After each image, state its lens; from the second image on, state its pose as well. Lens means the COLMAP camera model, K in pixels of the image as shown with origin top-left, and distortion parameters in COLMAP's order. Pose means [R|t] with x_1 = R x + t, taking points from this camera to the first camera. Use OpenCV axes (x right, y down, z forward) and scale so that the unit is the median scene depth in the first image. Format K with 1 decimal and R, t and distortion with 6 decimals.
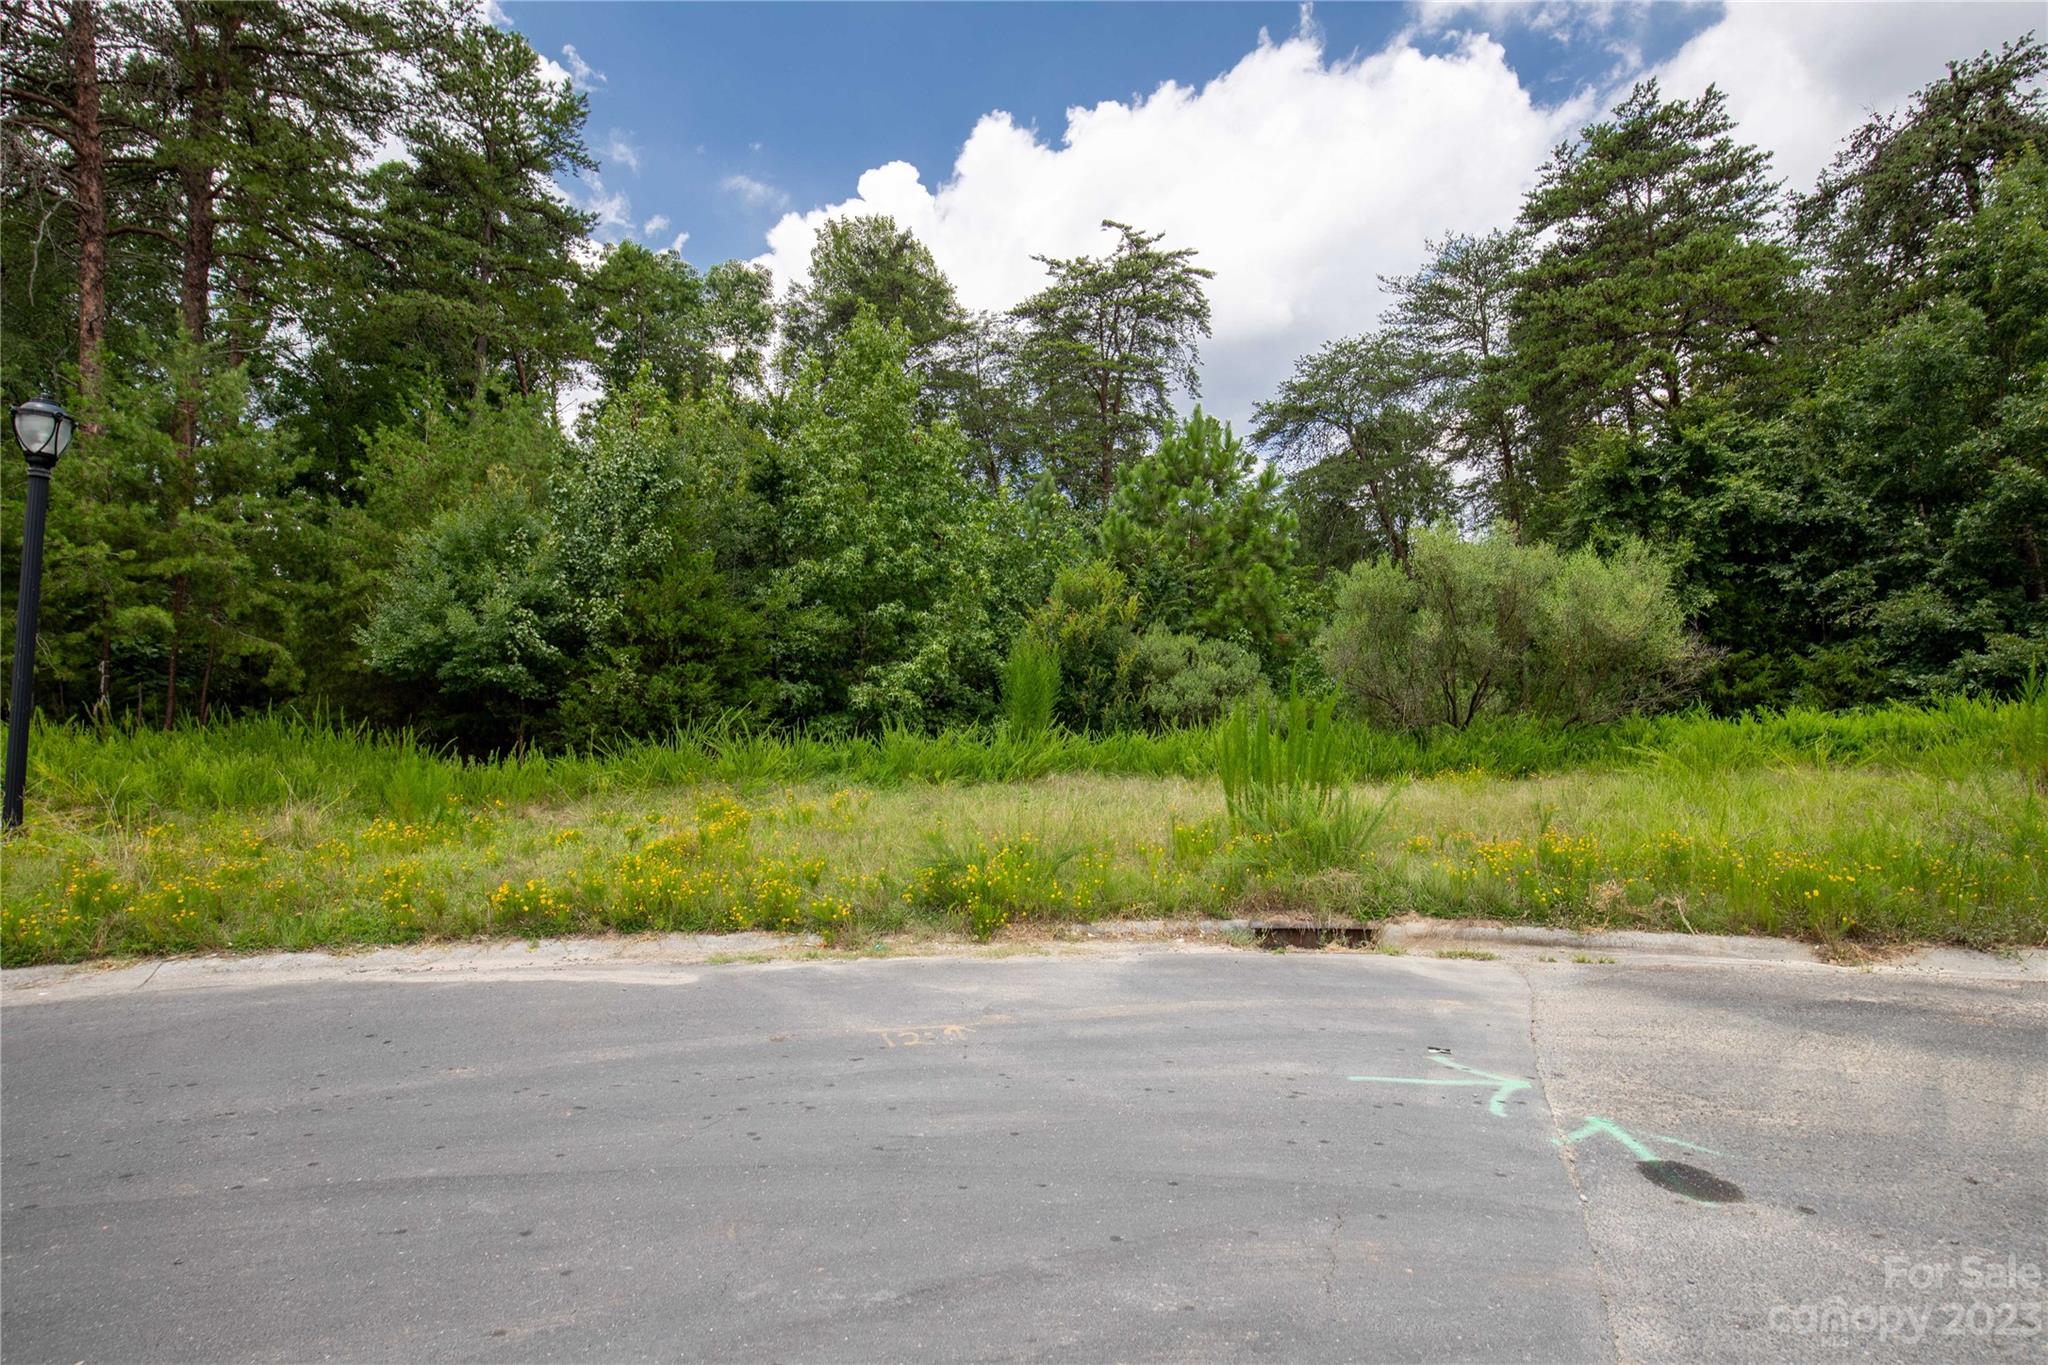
lens RADIAL K [[938.2, 0, 1030.3], [0, 938.2, 685.7], [0, 0, 1]] dist [-0.022870, 0.000117]
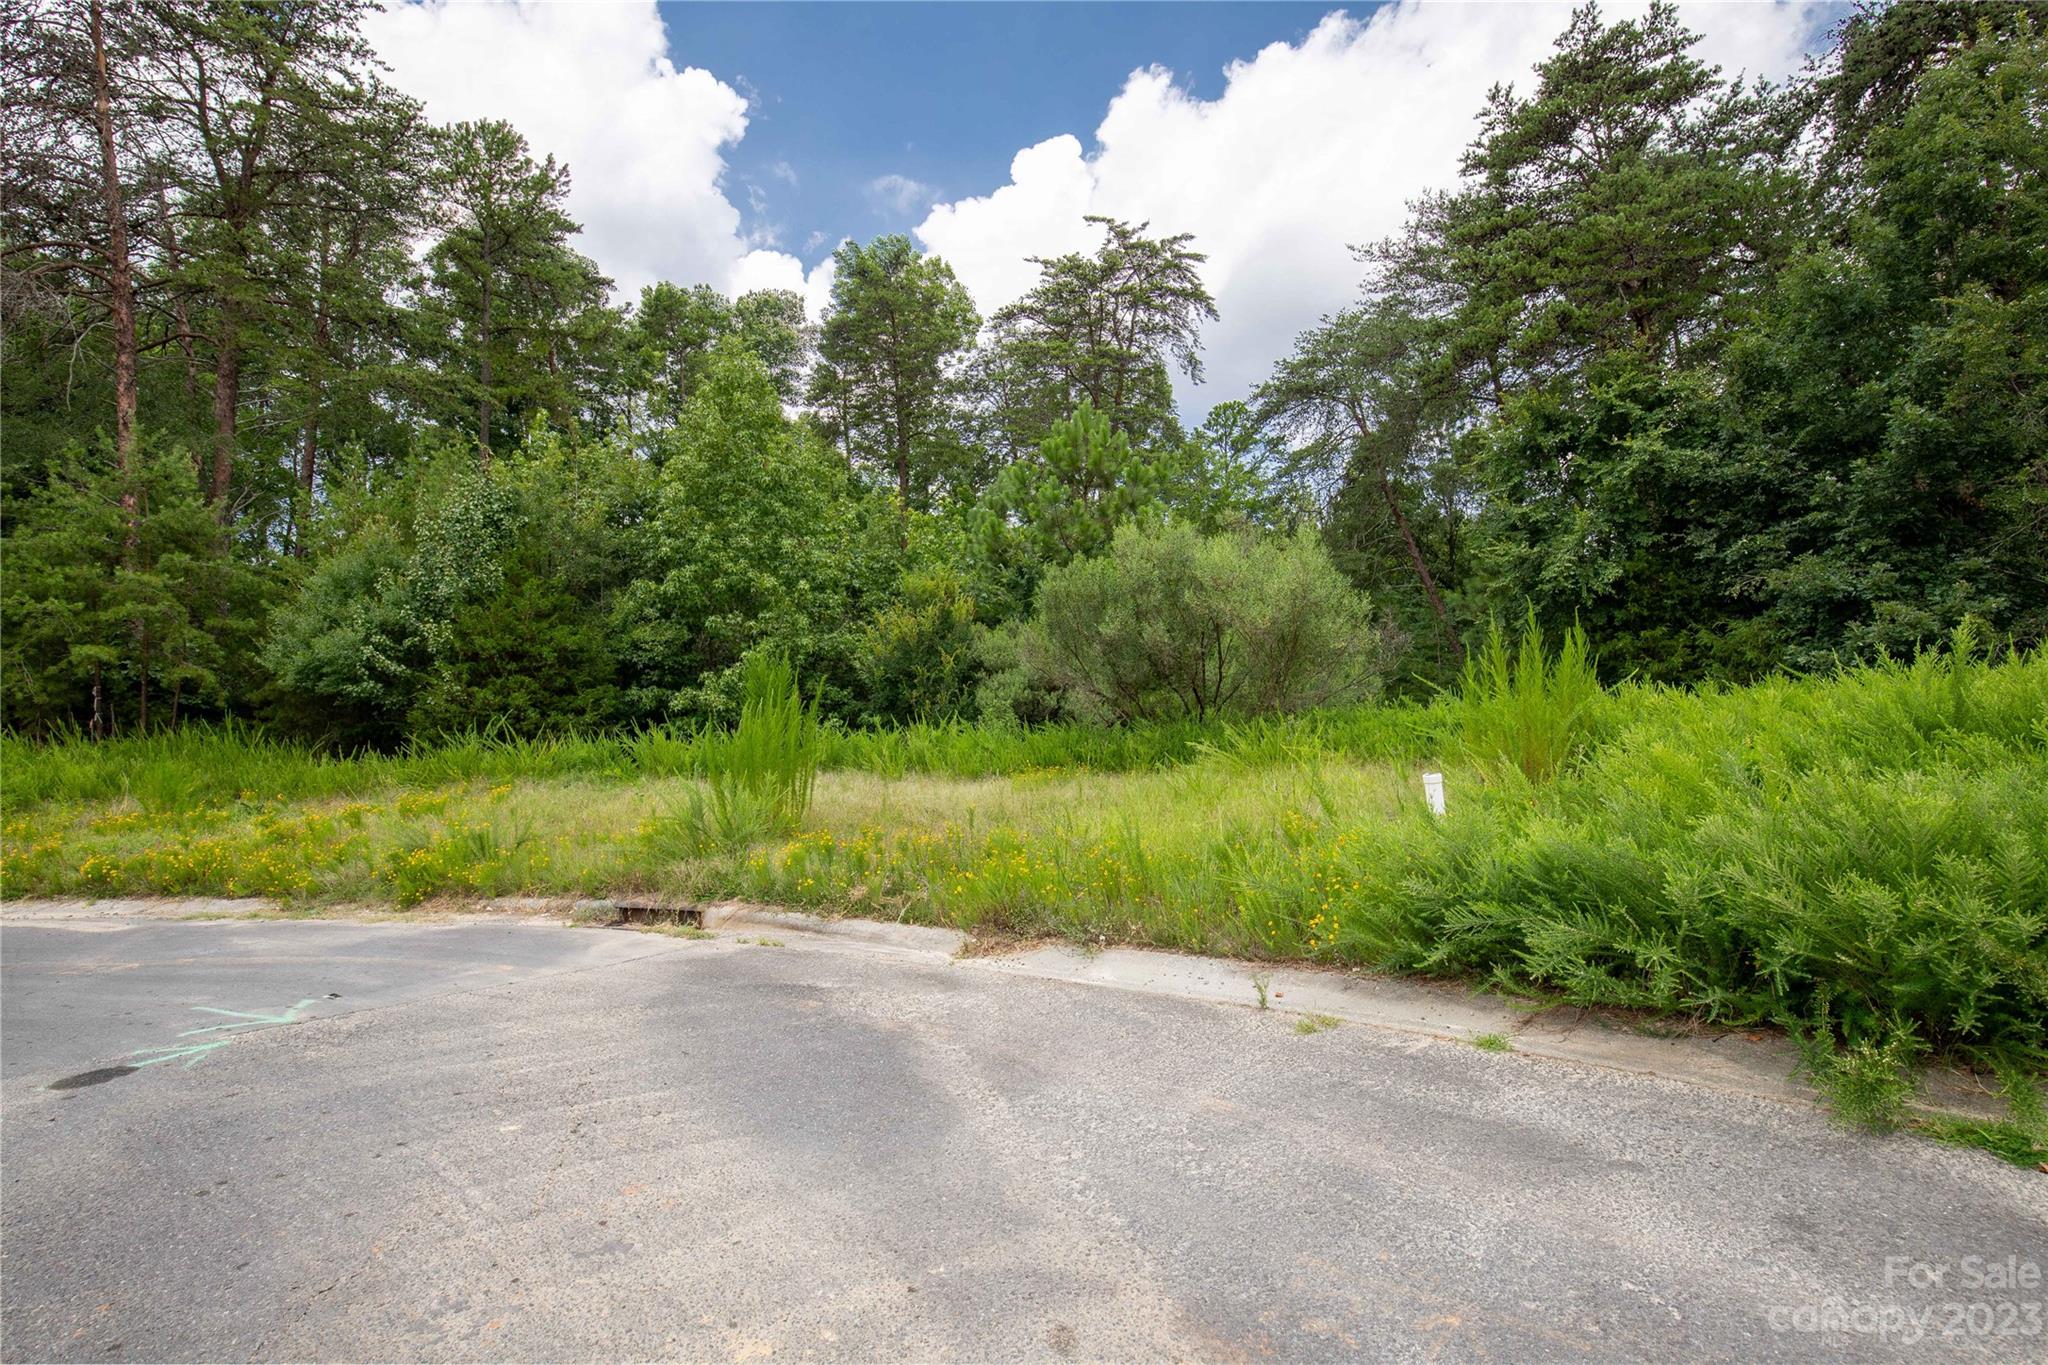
lens RADIAL K [[938.2, 0, 1028.3], [0, 938.2, 685.9], [0, 0, 1]] dist [-0.022870, 0.000117]
pose [[0.981466, -0.022913, -0.190262, 0.373040], [0.025017, 0.999649, 0.008664, -0.004504], [0.189997, -0.013263, 0.981695, -0.012389]]
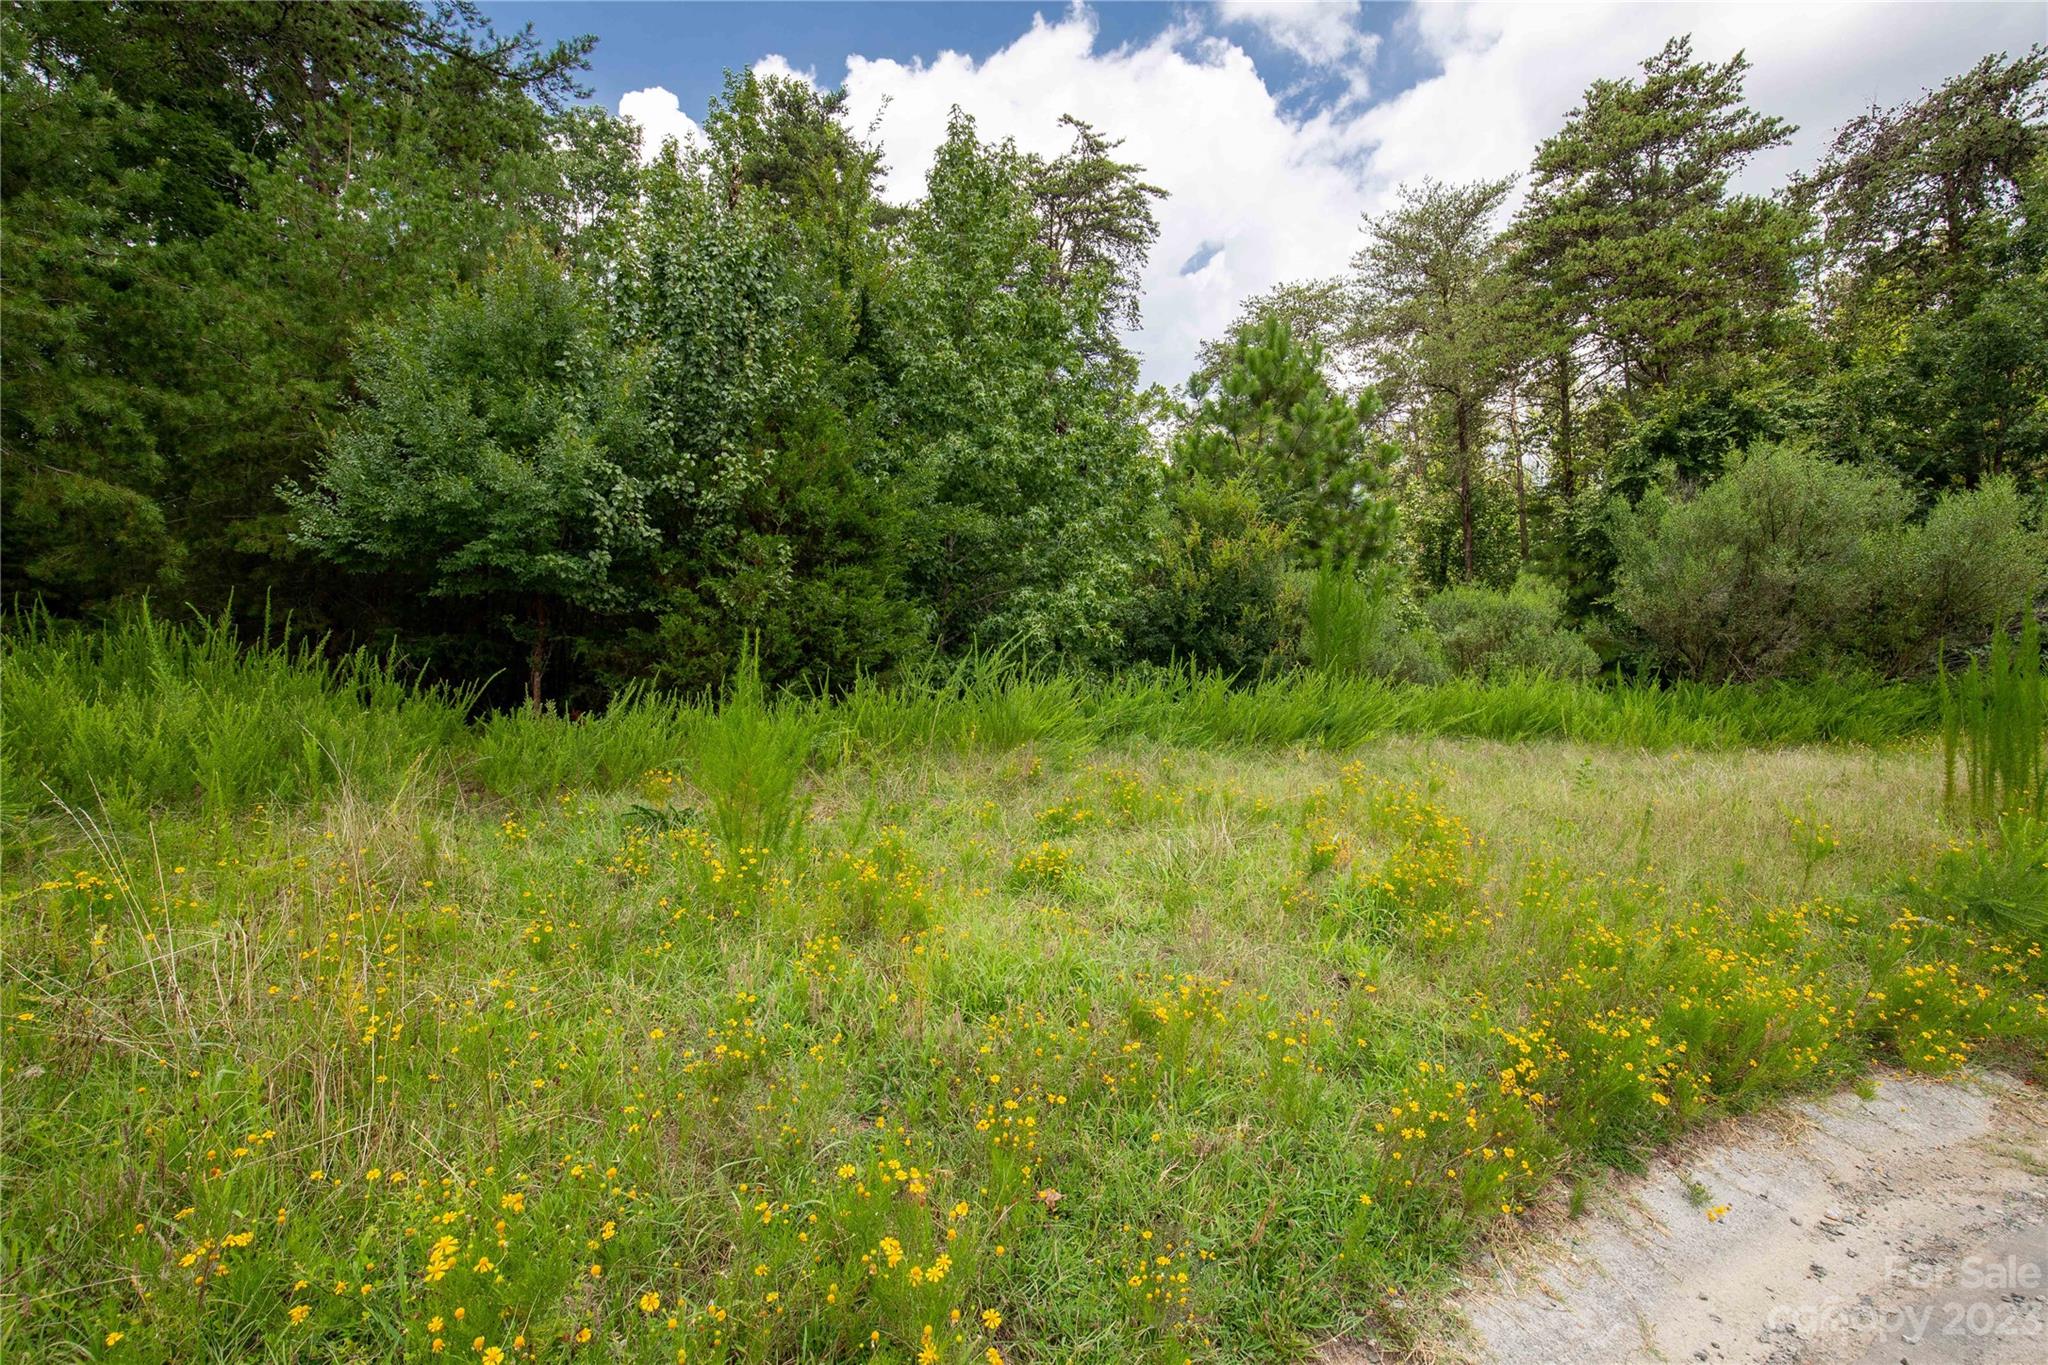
lens RADIAL K [[938.2, 0, 1010.7], [0, 938.2, 676.7], [0, 0, 1]] dist [-0.022870, 0.000117]
pose [[0.971580, 0.021617, 0.235724, -0.314875], [-0.029031, 0.999185, 0.028027, 0.024202], [-0.234926, -0.034074, 0.971416, 0.251656]]
